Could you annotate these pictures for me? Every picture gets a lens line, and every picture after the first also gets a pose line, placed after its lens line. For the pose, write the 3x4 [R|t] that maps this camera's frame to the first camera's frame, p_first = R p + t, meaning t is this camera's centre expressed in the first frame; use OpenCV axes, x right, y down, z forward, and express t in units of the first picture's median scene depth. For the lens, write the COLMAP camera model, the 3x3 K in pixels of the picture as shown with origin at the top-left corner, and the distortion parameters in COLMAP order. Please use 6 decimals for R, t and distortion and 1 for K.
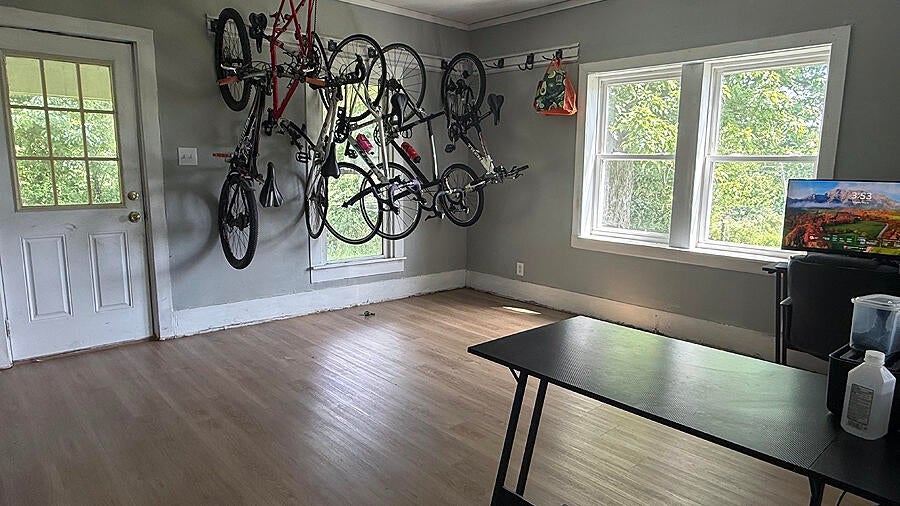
lens RADIAL K [[549.2, 0, 426.8], [0, 549.2, 257.3], [0, 0, 1]] dist [-0.004125, -0.001552]
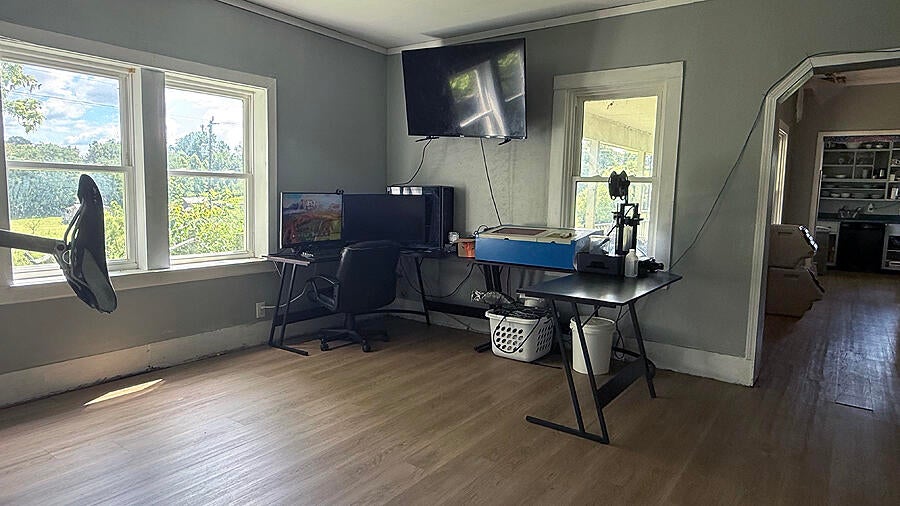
lens RADIAL K [[549.2, 0, 446.8], [0, 549.2, 251.7], [0, 0, 1]] dist [-0.004125, -0.001552]
pose [[-0.182777, -0.121796, 0.975581, -0.441299], [0.146186, 0.977899, 0.149473, -0.094735], [-0.972225, 0.169937, -0.160933, 0.567166]]
